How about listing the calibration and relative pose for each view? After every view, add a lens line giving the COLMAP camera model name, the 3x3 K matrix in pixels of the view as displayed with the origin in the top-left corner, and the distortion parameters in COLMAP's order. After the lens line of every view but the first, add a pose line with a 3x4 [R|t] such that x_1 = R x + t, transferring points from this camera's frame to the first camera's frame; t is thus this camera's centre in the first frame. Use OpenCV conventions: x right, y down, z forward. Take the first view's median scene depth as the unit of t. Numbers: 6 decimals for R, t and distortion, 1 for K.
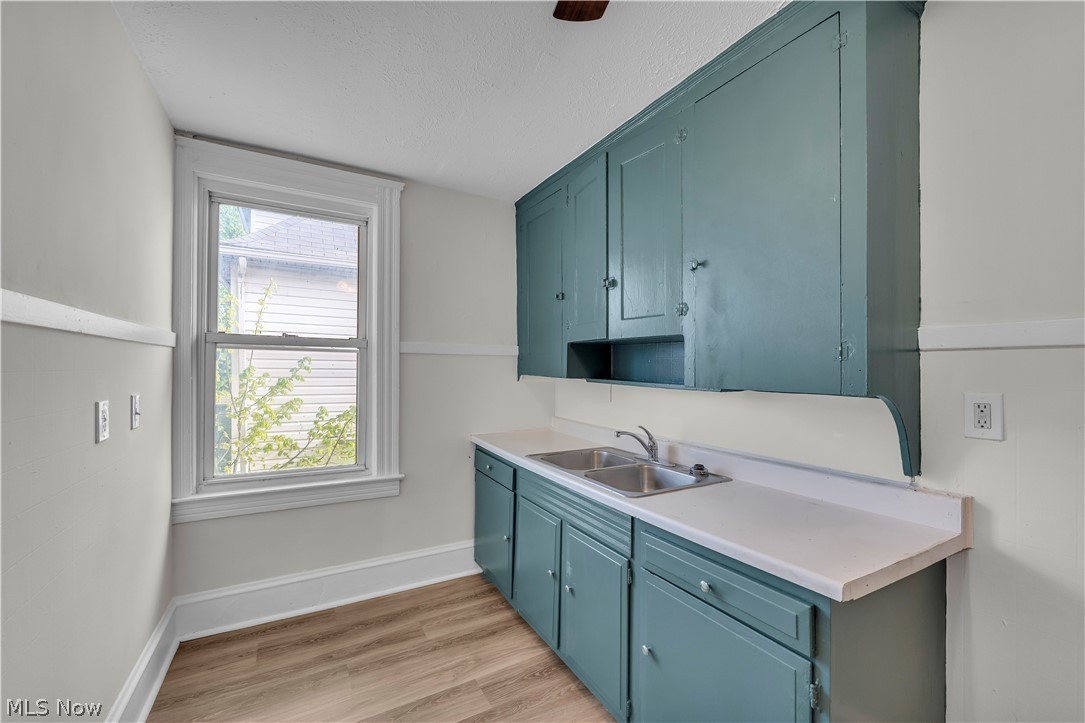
lens RADIAL K [[442.8, 0, 545.8], [0, 442.8, 364.1], [0, 0, 1]] dist [0.000130, -0.000624]
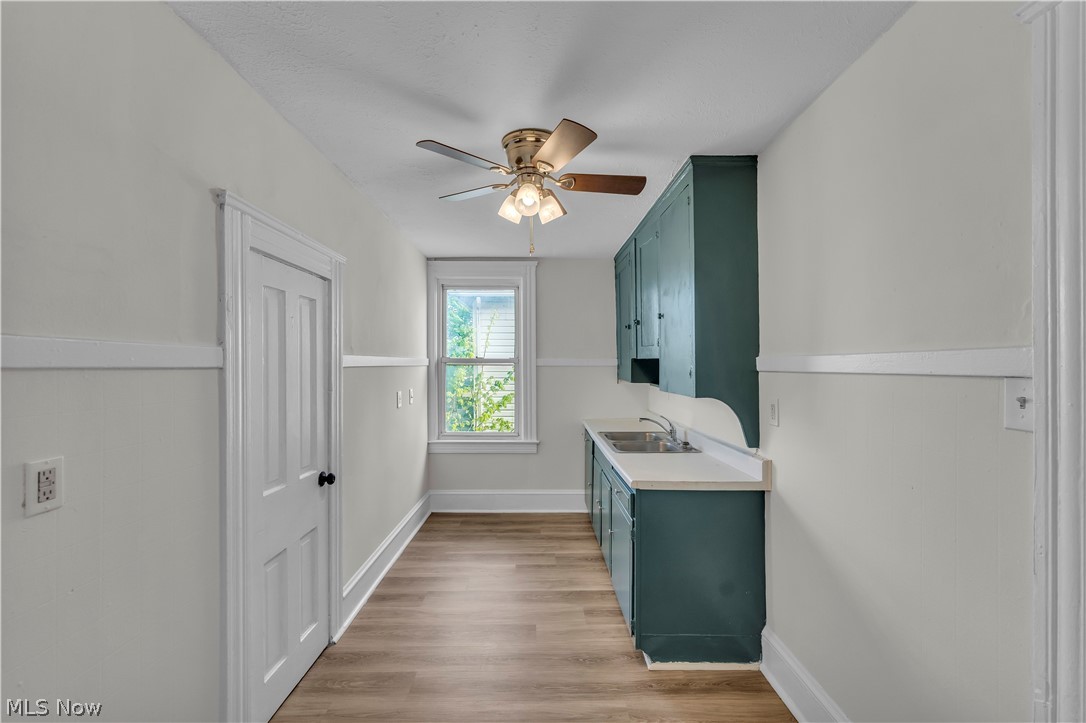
lens RADIAL K [[443.2, 0, 540.3], [0, 443.2, 363.7], [0, 0, 1]] dist [0.000130, -0.000624]
pose [[0.870423, -0.010716, -0.492189, 0.581634], [0.011712, 0.999931, -0.001058, -0.038326], [0.492166, -0.004843, 0.870488, -0.491124]]
